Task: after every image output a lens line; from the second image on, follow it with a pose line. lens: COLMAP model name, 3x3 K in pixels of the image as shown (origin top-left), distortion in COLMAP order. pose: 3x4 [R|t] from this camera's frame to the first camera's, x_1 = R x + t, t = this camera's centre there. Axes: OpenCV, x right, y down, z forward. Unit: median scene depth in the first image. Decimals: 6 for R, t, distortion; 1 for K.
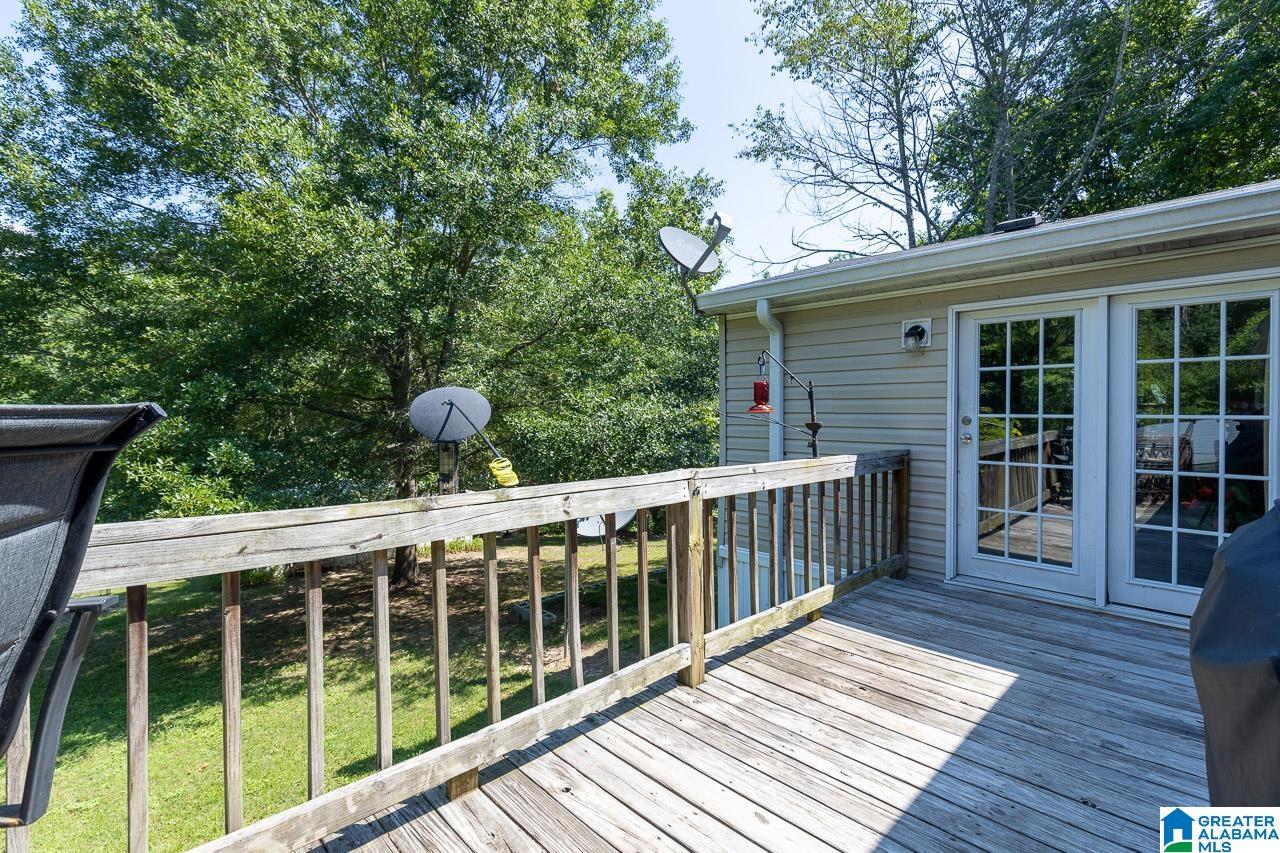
lens RADIAL K [[574.4, 0, 641.2], [0, 574.4, 425.2], [0, 0, 1]] dist [0.003818, 0.000147]
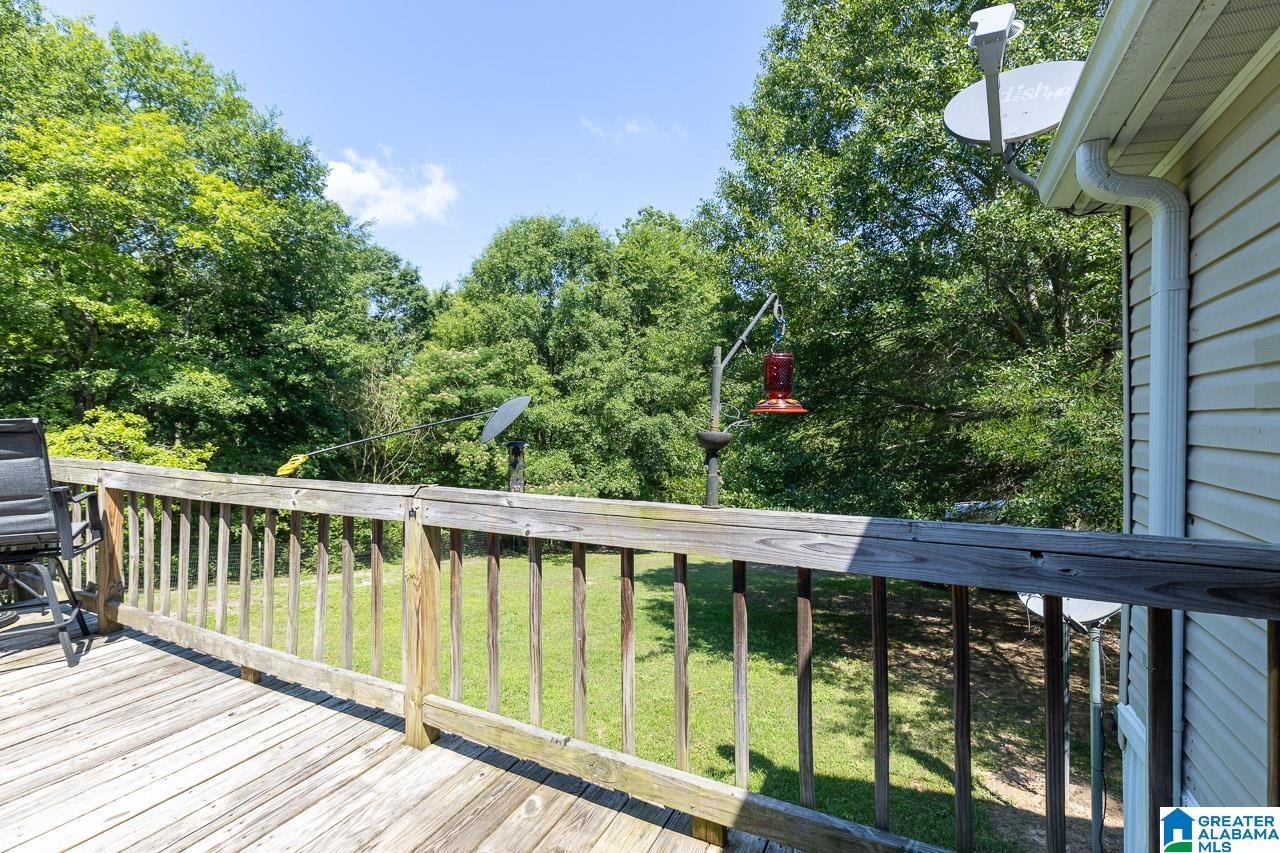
lens RADIAL K [[574.4, 0, 639.2], [0, 574.4, 424.9], [0, 0, 1]] dist [0.003818, 0.000147]
pose [[0.318369, -0.000364, -0.947967, 0.974568], [-0.014396, 0.999883, -0.005219, -0.013072], [0.947857, 0.015309, 0.318327, 1.018888]]
